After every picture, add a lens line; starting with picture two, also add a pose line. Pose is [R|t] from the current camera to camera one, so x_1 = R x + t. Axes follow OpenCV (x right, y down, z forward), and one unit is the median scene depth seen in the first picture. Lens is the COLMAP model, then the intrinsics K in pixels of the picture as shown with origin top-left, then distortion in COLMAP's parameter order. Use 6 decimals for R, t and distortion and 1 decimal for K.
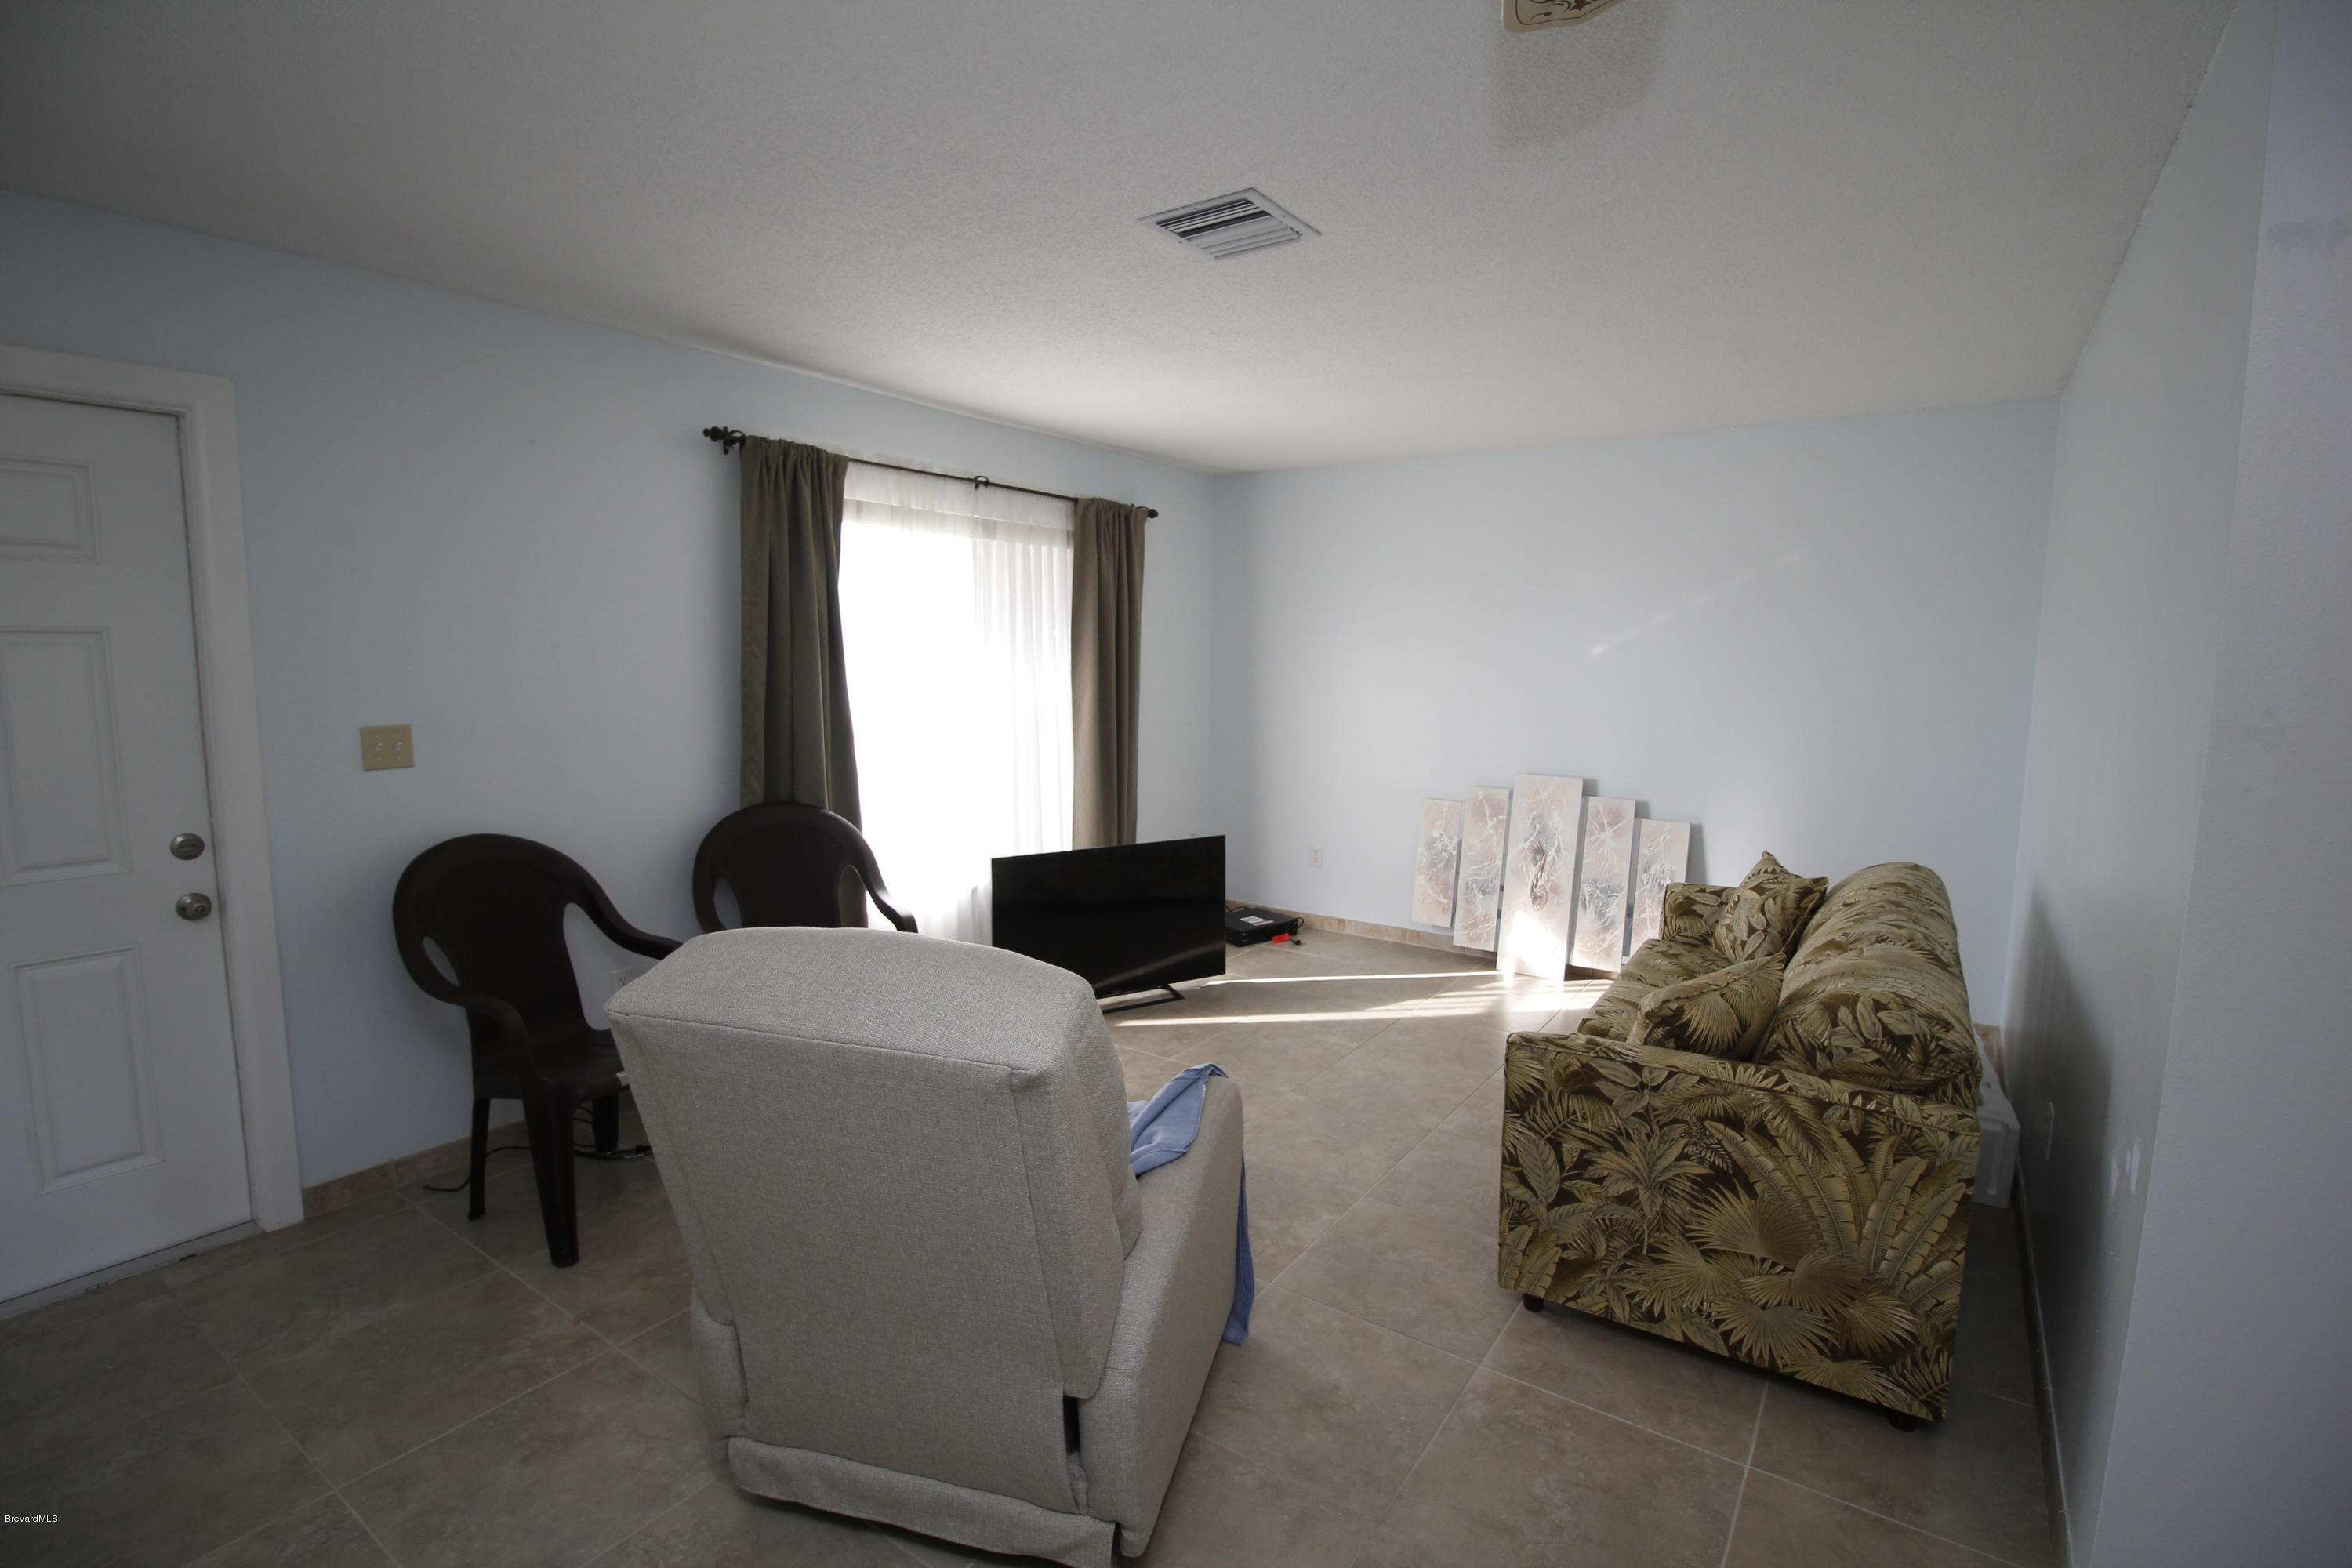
lens RADIAL K [[1098.6, 0, 1174.3], [0, 1098.6, 787.8], [0, 0, 1]] dist [-0.023414, -0.000352]
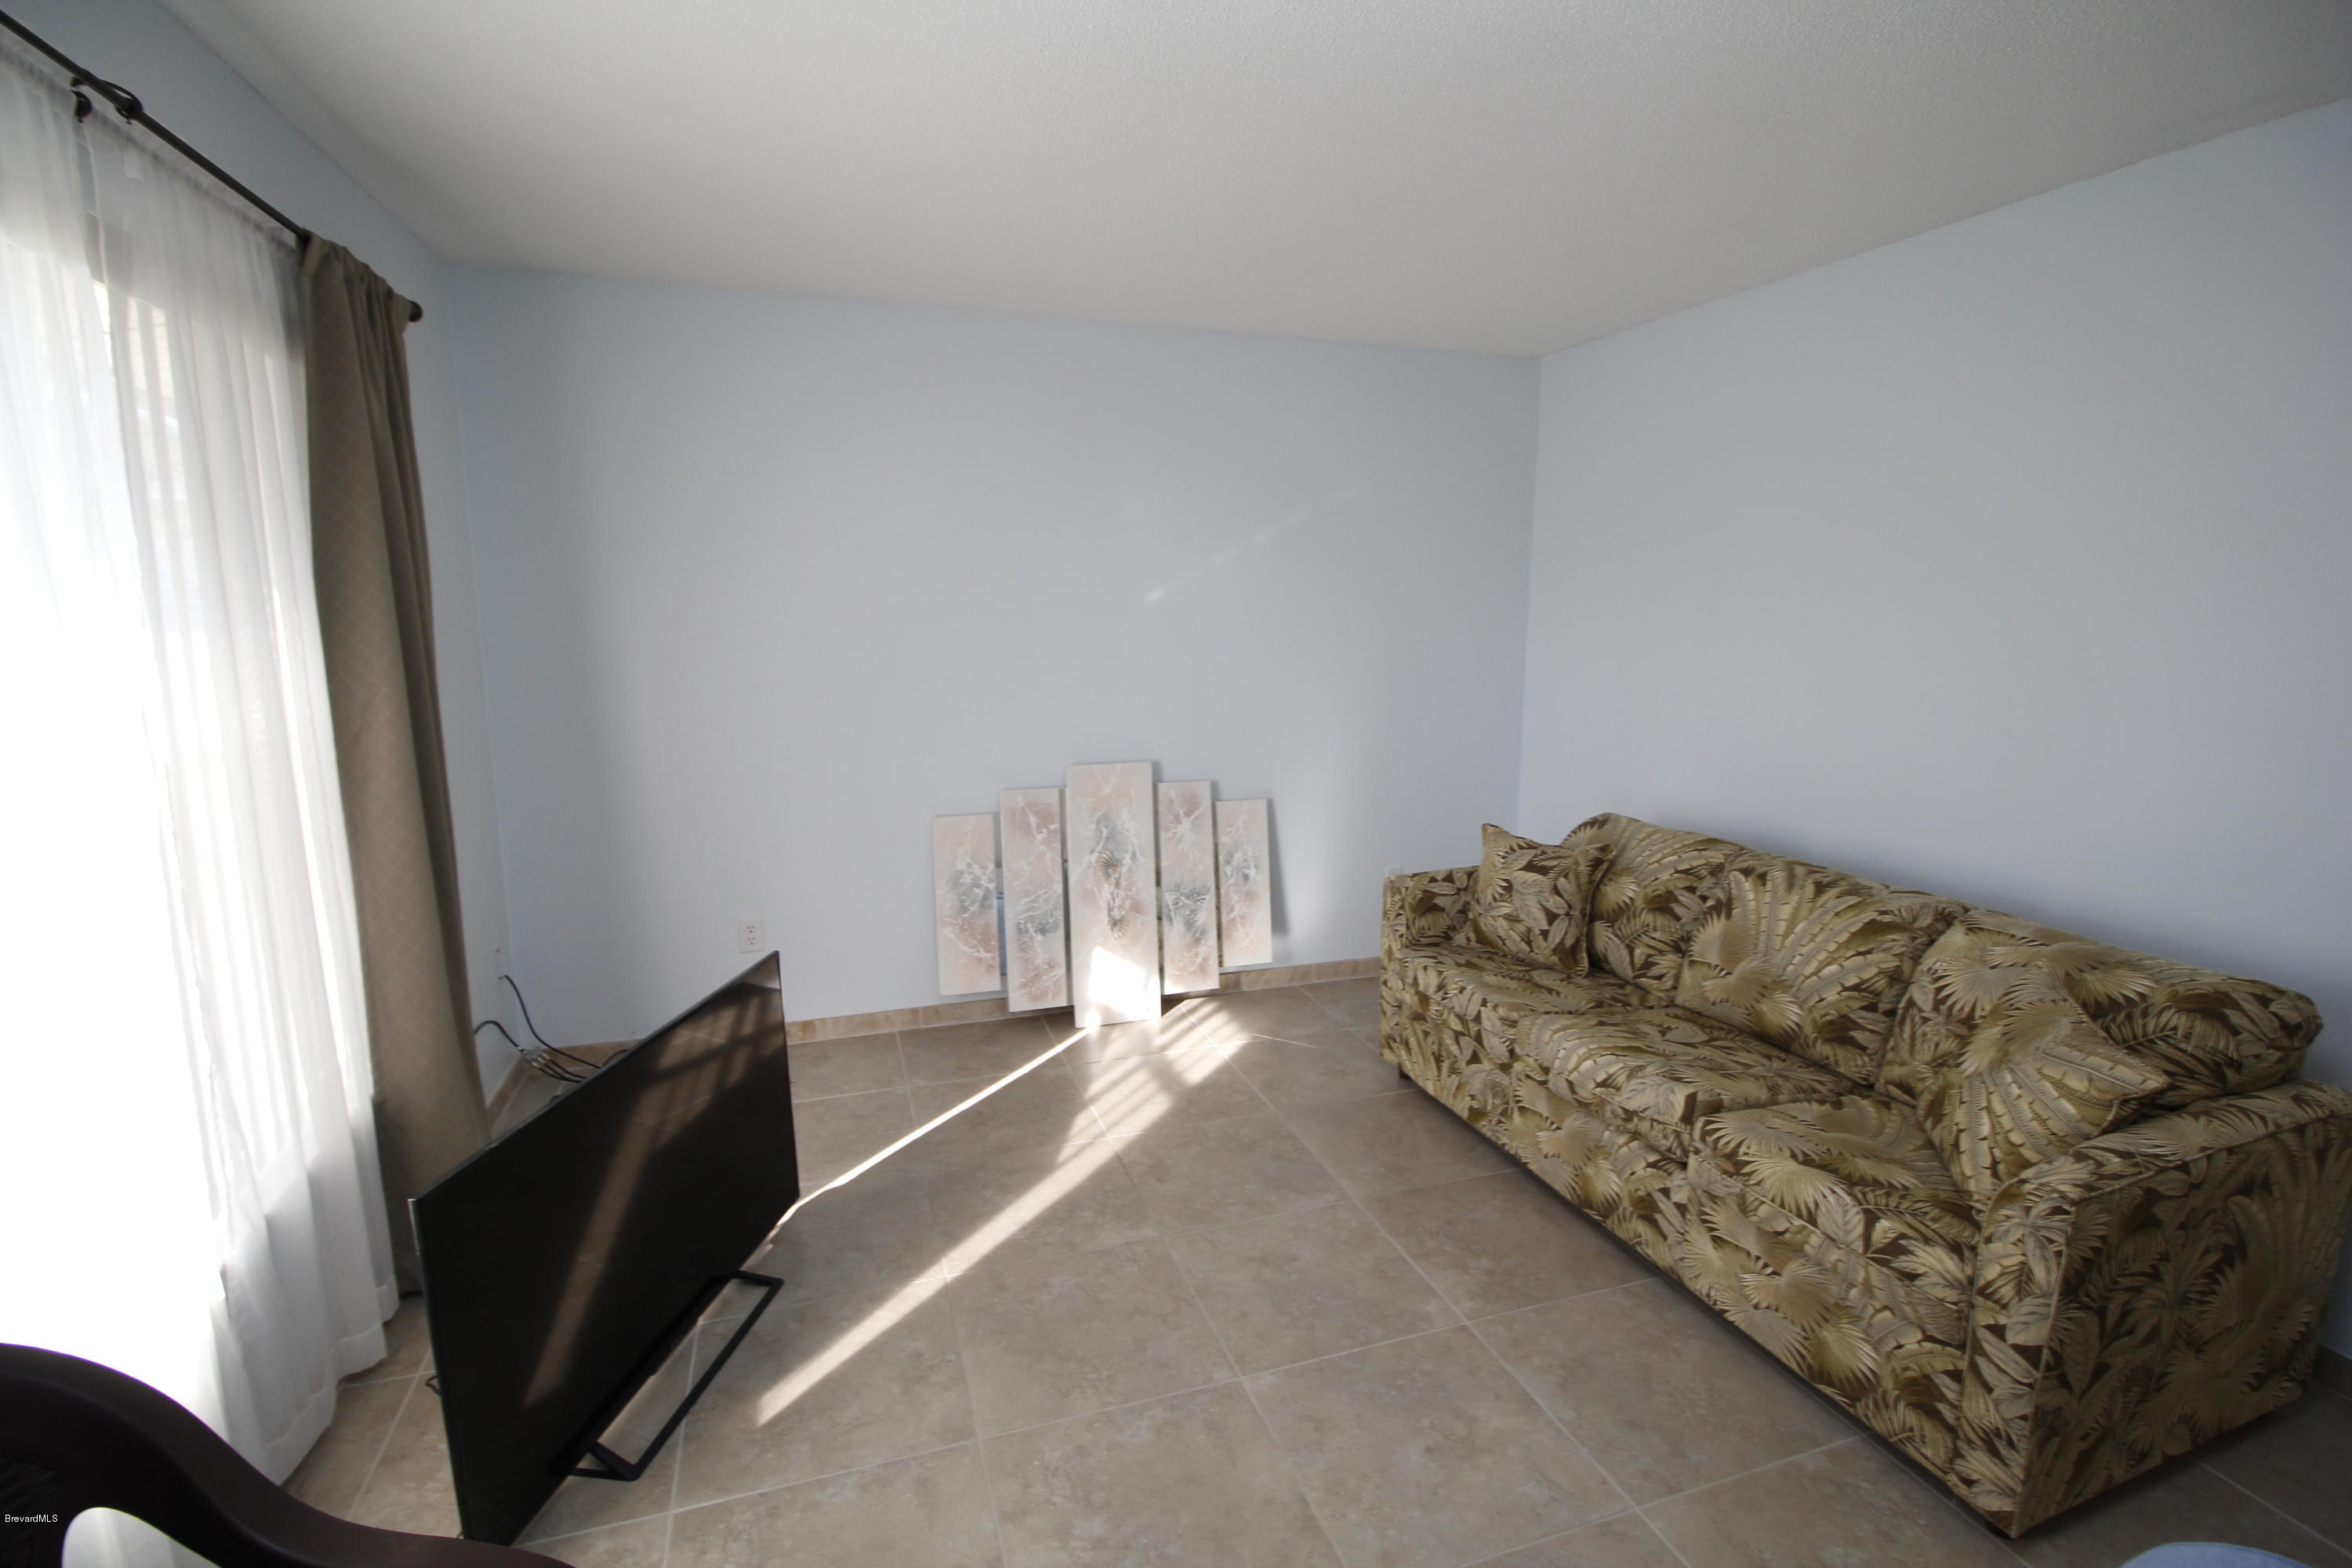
lens RADIAL K [[1098.6, 0, 1180.2], [0, 1098.6, 786.7], [0, 0, 1]] dist [-0.023414, -0.000352]
pose [[0.589826, -0.143931, 0.794600, -0.243814], [0.104518, 0.989318, 0.101619, -0.068503], [-0.800738, 0.023113, 0.598568, 0.510293]]
